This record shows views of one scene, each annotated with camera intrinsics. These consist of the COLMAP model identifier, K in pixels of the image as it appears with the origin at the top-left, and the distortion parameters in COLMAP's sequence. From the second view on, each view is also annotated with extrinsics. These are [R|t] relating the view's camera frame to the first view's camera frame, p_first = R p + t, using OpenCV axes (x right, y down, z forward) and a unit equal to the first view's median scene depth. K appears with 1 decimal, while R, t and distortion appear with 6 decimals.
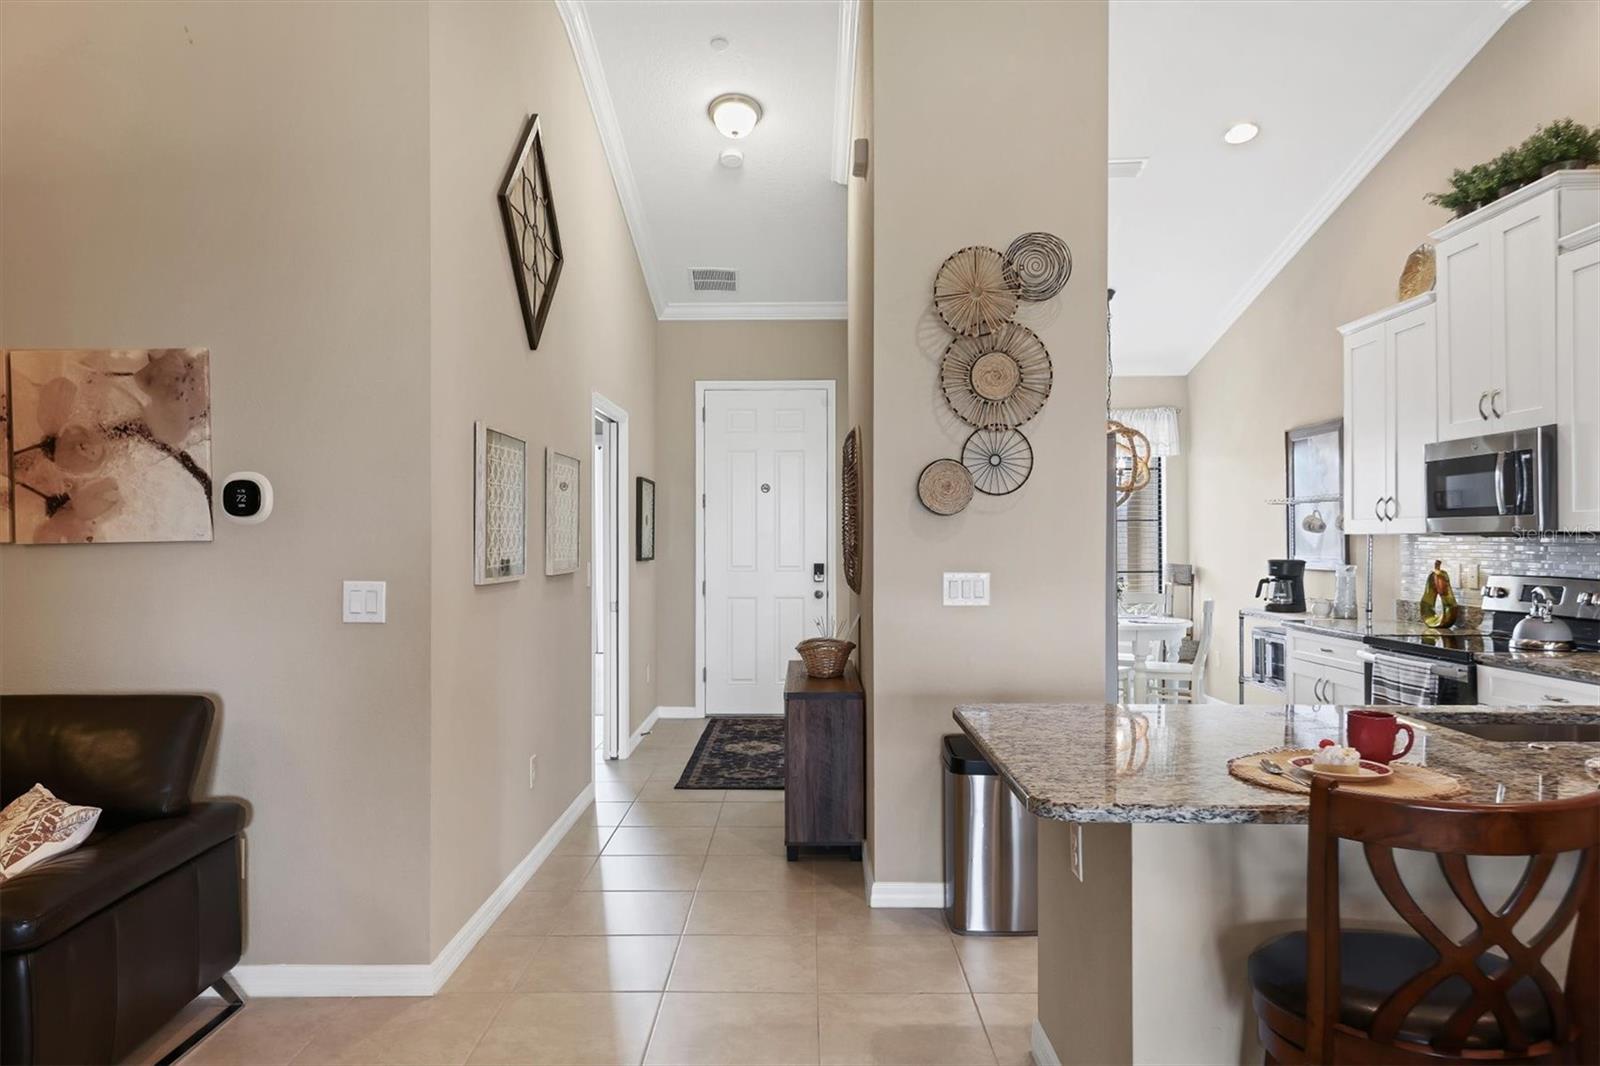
lens RADIAL K [[1047.9, 0, 804.0], [0, 1047.9, 545.3], [0, 0, 1]] dist [0.014518, -0.000306]
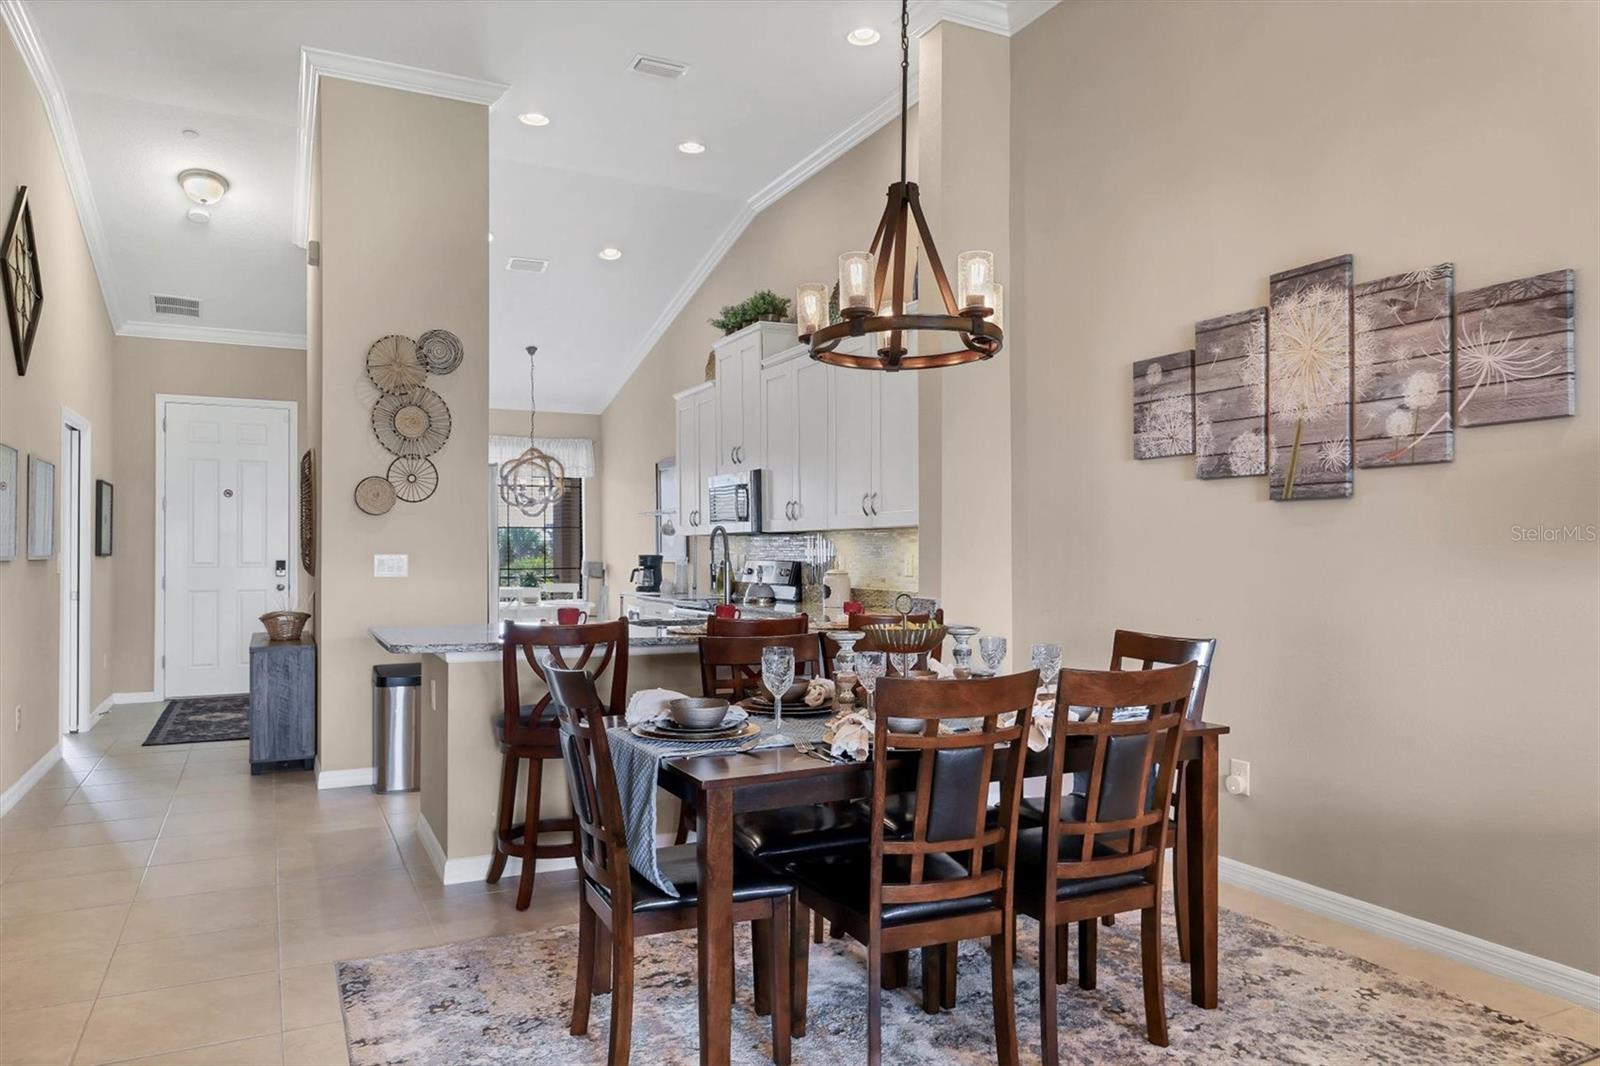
lens RADIAL K [[1047.9, 0, 778.9], [0, 1047.9, 552.3], [0, 0, 1]] dist [0.014518, -0.000306]
pose [[0.898141, 0.003283, 0.439695, -0.002926], [-0.000852, 0.999983, -0.005726, 0.024480], [-0.439706, 0.004769, 0.898129, -0.442447]]
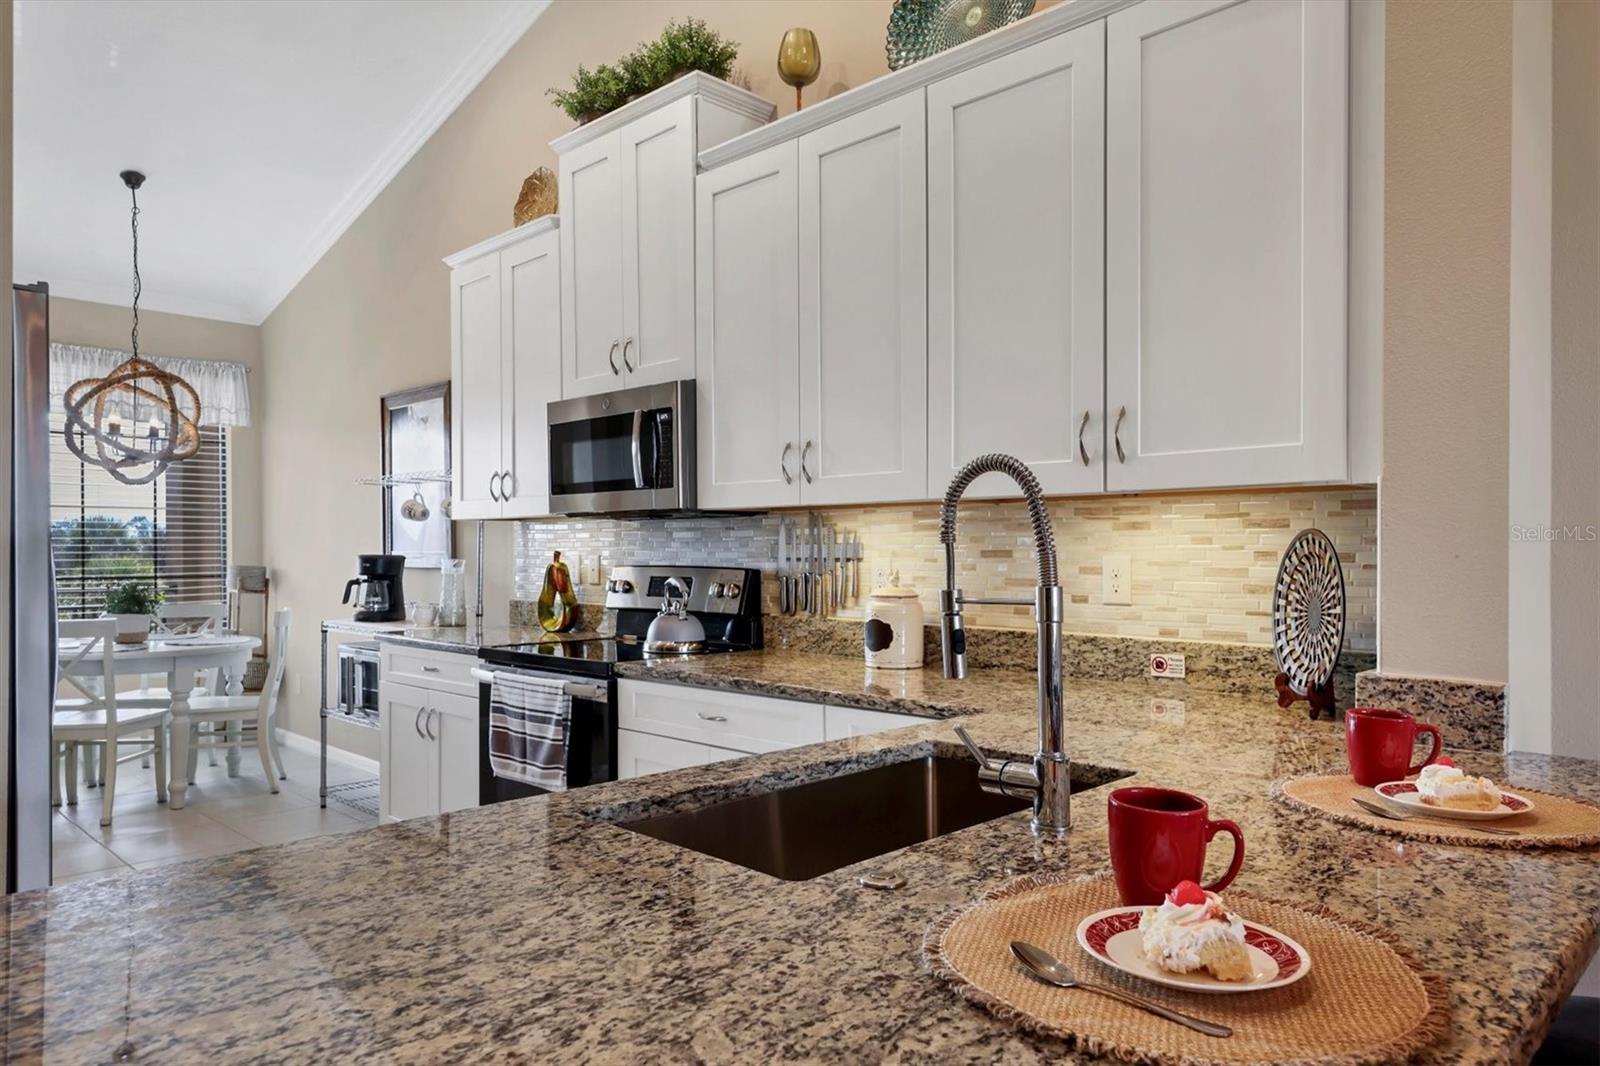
lens RADIAL K [[1047.9, 0, 781.3], [0, 1047.9, 554.8], [0, 0, 1]] dist [0.014518, -0.000306]
pose [[0.703945, 0.002552, 0.710250, 0.148816], [-0.001016, 0.999996, -0.002586, 0.020696], [-0.710254, 0.001099, 0.703945, 0.313259]]
